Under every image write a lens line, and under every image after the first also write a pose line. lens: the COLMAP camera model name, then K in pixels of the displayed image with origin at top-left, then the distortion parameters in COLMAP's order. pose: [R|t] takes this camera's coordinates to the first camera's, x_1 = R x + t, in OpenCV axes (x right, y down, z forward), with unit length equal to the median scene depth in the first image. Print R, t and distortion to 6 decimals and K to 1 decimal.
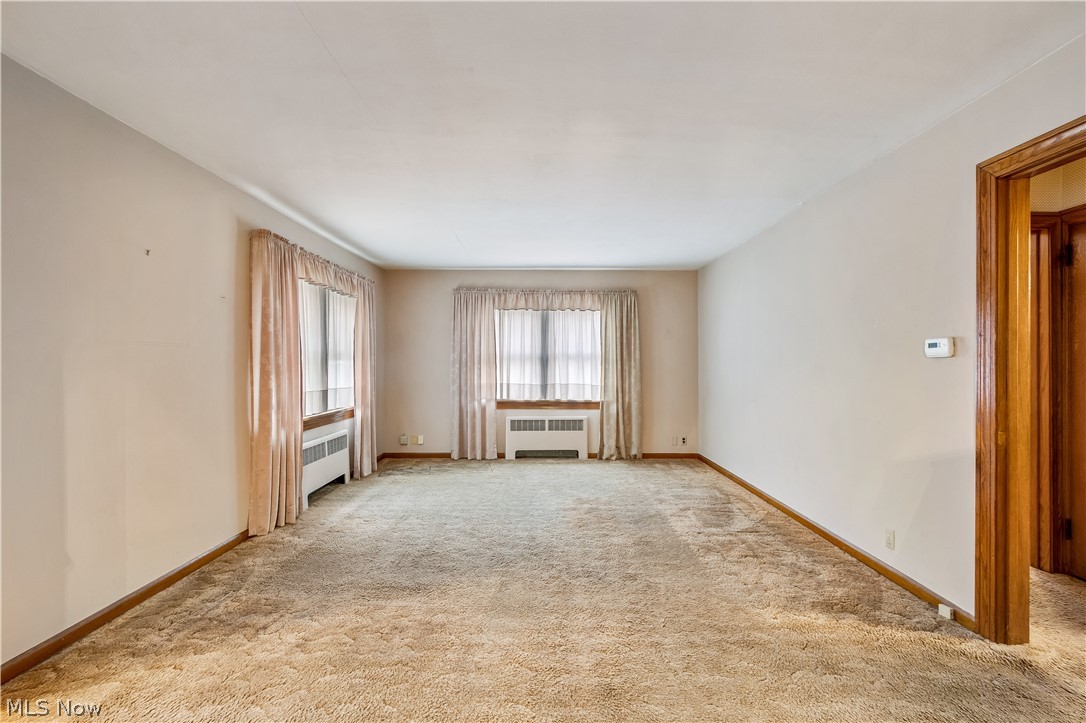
lens RADIAL K [[482.9, 0, 538.8], [0, 482.9, 362.8], [0, 0, 1]] dist [-0.000373, -0.000265]
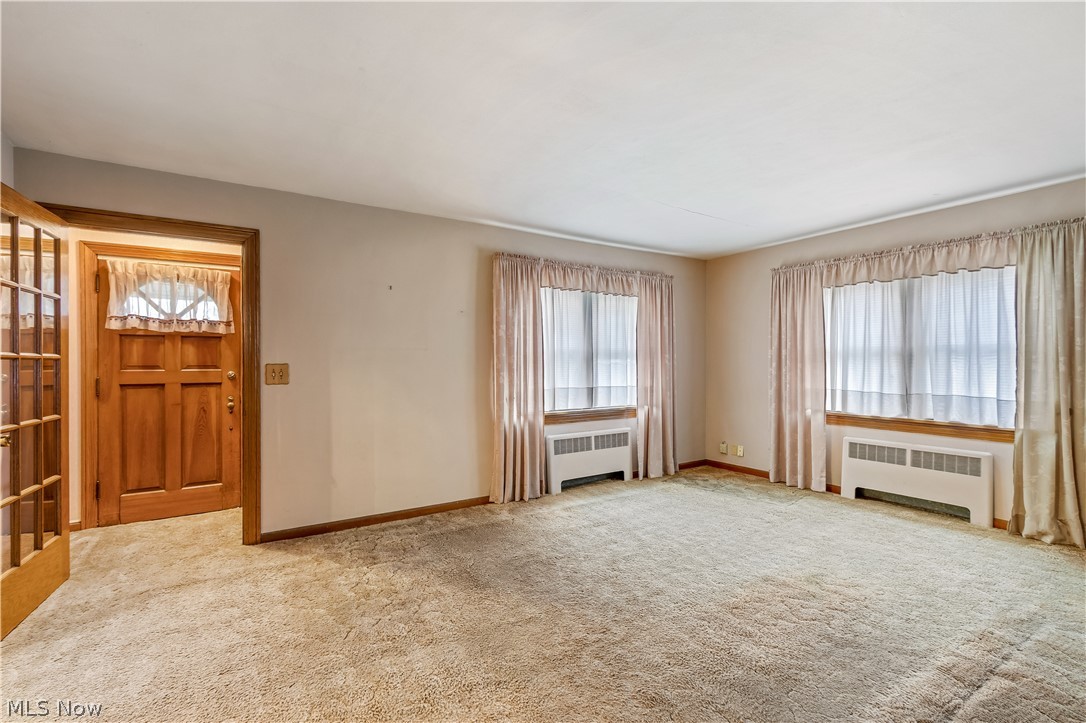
lens RADIAL K [[482.9, 0, 538.8], [0, 482.9, 362.8], [0, 0, 1]] dist [-0.000373, -0.000265]
pose [[0.551960, -0.001103, -0.833870, 0.289207], [0.003406, 0.999994, 0.000932, 0.000719], [0.833863, -0.003354, 0.551961, 0.240876]]
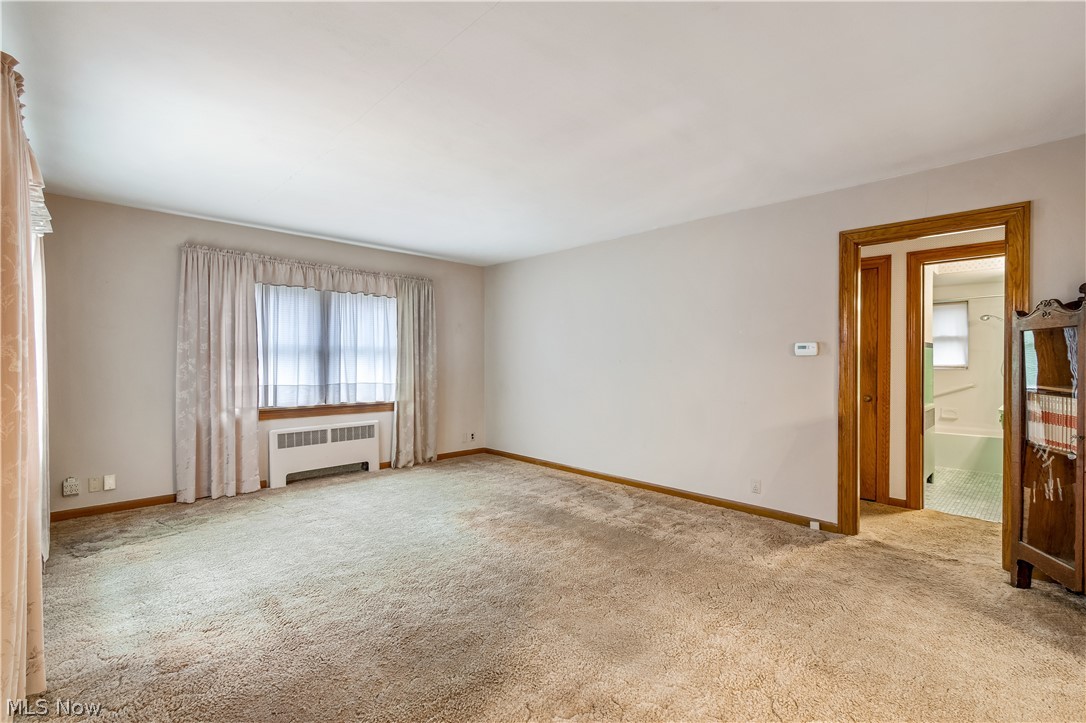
lens RADIAL K [[482.9, 0, 538.8], [0, 482.9, 362.8], [0, 0, 1]] dist [-0.000373, -0.000265]
pose [[0.713174, -0.001281, 0.700986, -0.302203], [-0.005159, 0.999962, 0.007076, 0.001638], [-0.700968, -0.008663, 0.713140, 0.198905]]
